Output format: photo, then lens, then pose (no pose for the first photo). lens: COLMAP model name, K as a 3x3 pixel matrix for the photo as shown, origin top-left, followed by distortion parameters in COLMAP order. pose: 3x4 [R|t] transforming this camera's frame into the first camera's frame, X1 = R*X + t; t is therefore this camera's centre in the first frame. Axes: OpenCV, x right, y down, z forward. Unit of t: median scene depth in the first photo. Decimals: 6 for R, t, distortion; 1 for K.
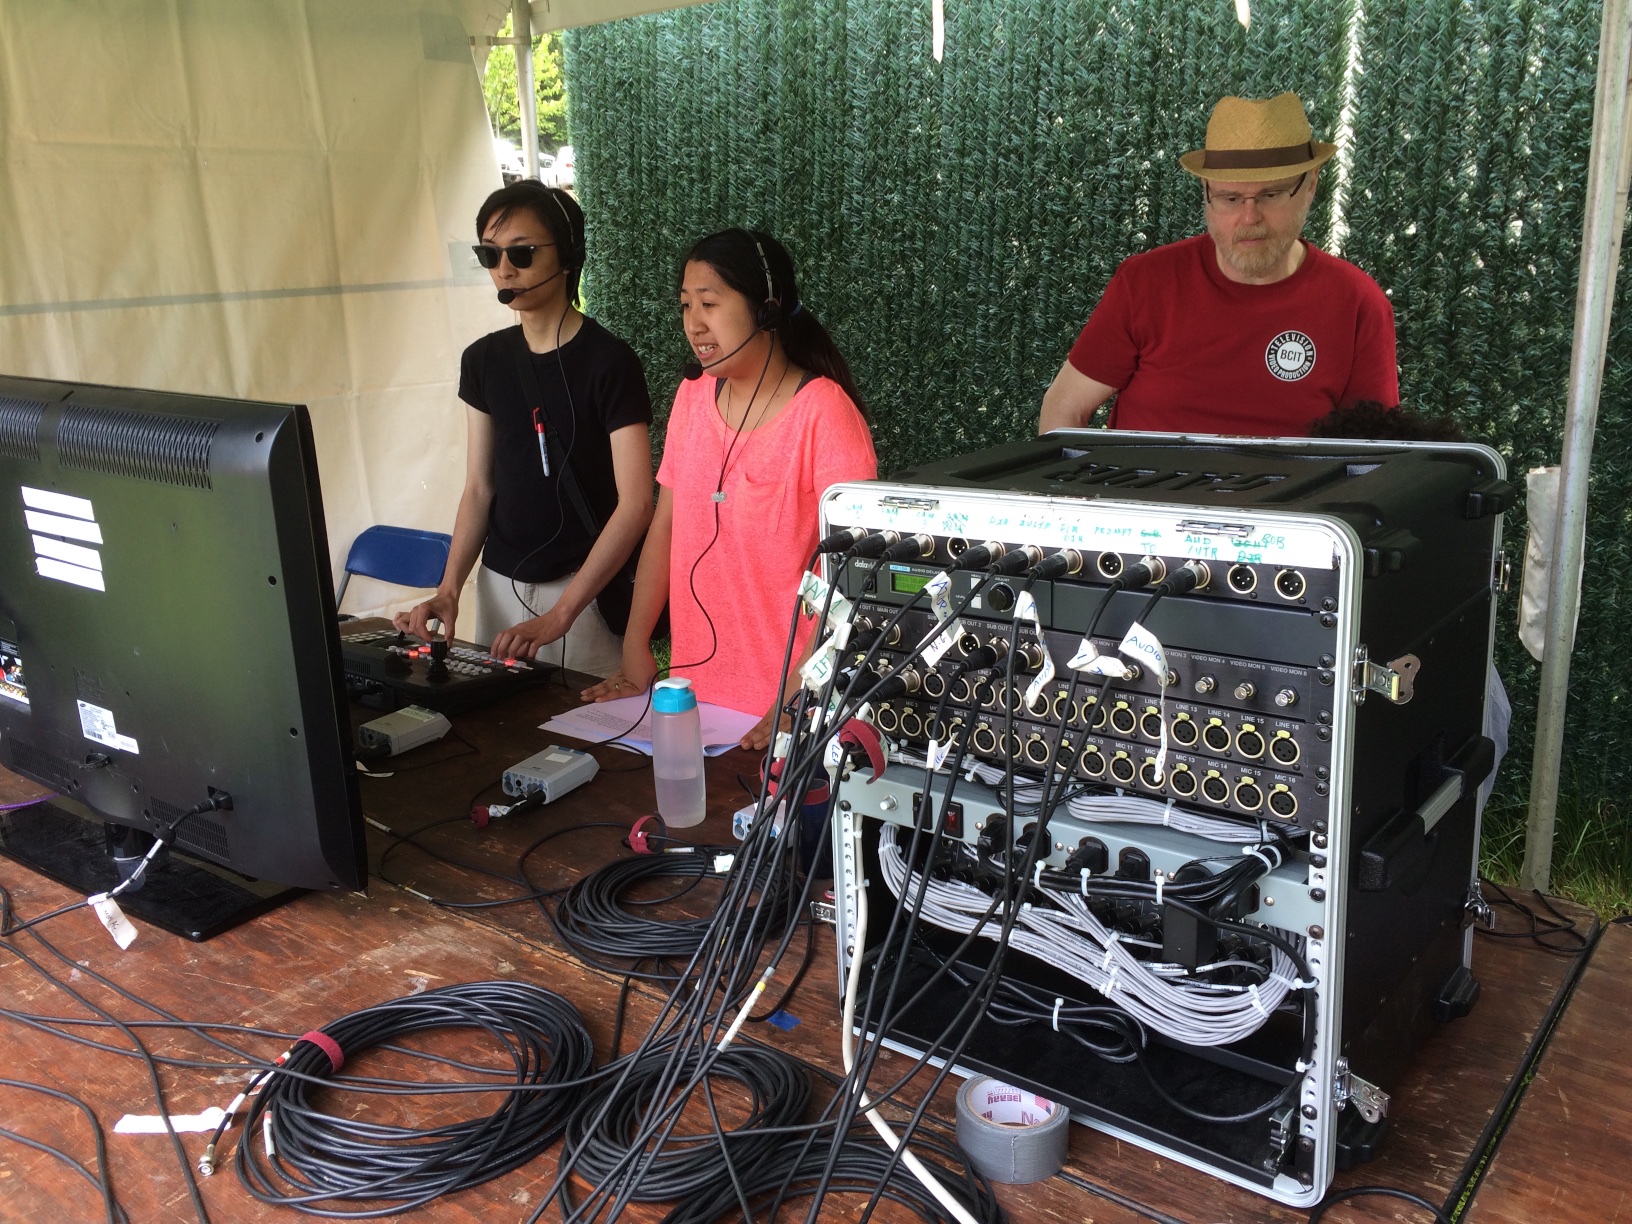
lens RADIAL K [[1393.6, 0, 816.6], [0, 1393.6, 615.7], [0, 0, 1]] dist [0.031864, -0.014652]
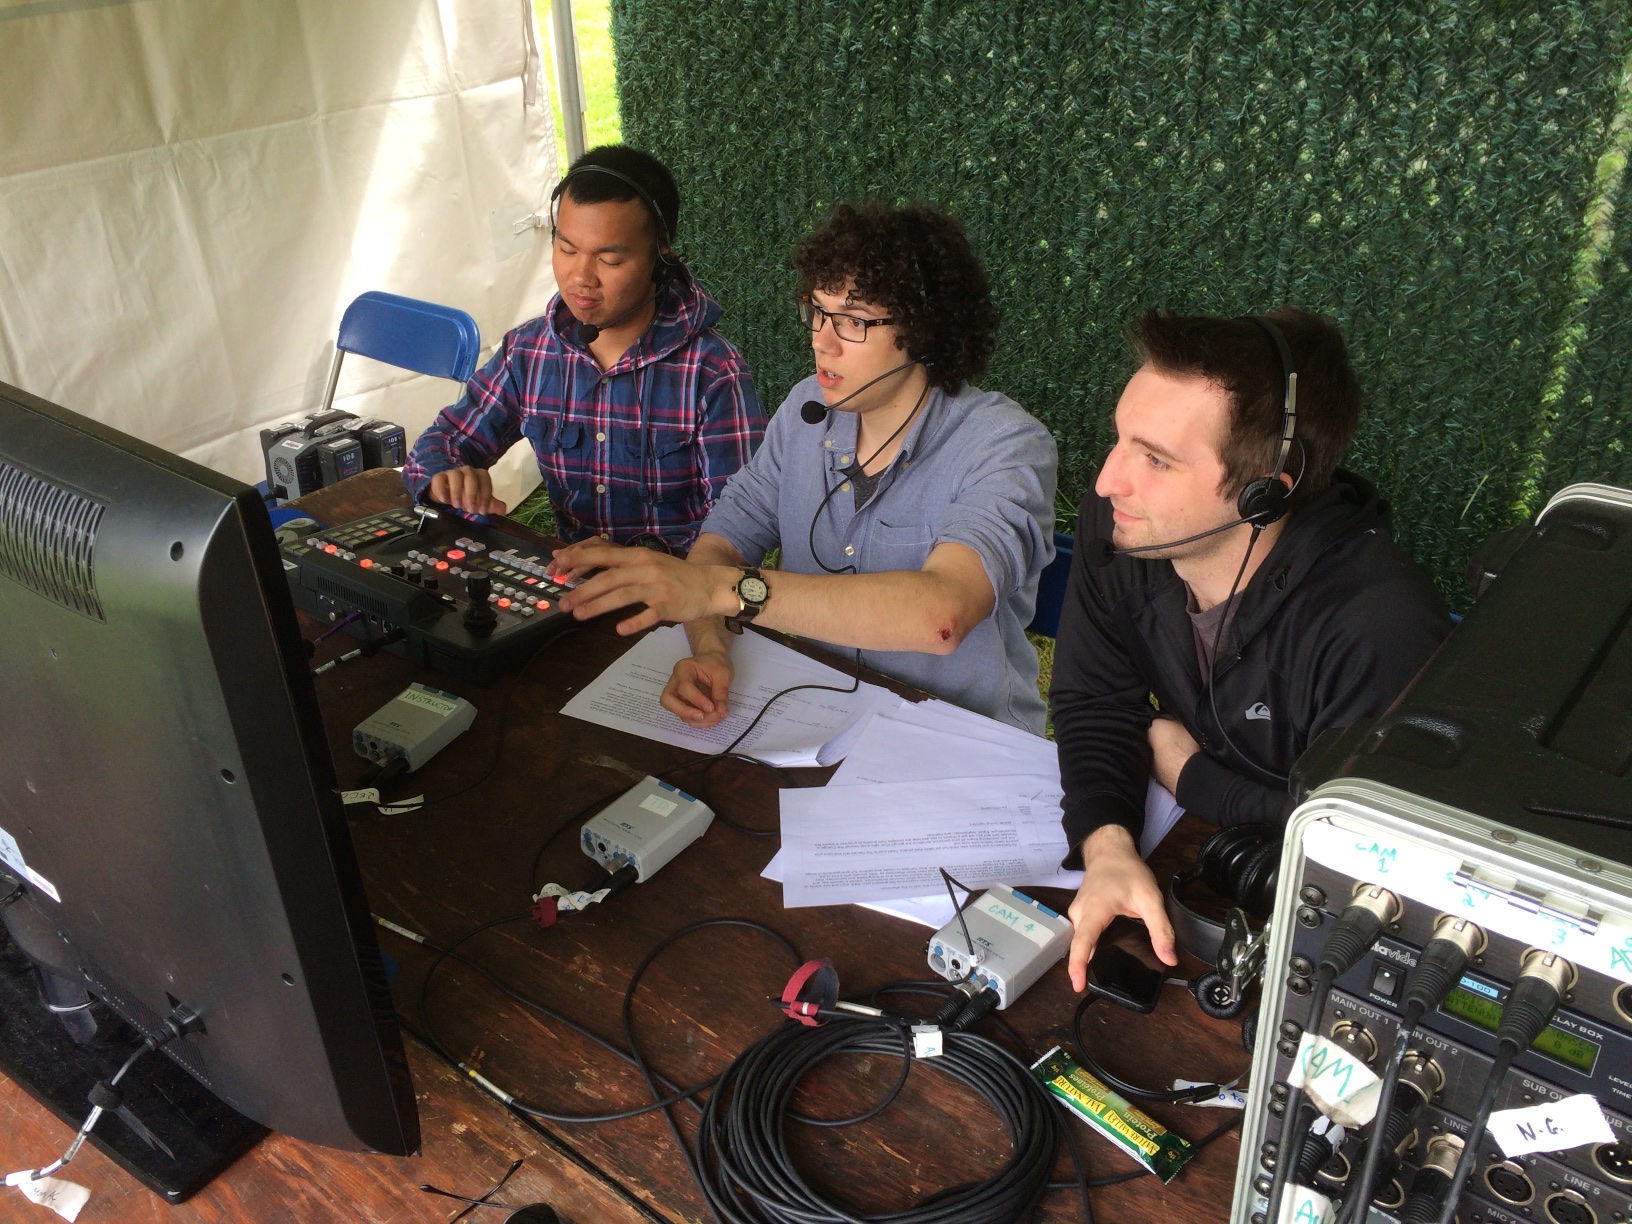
lens RADIAL K [[1393.6, 0, 815.0], [0, 1393.6, 609.3], [0, 0, 1]] dist [0.031864, -0.014652]
pose [[0.999993, 0.003233, -0.001788, -0.059045], [-0.002660, 0.965922, 0.258821, -0.100177], [0.002564, -0.258814, 0.965924, 0.187028]]
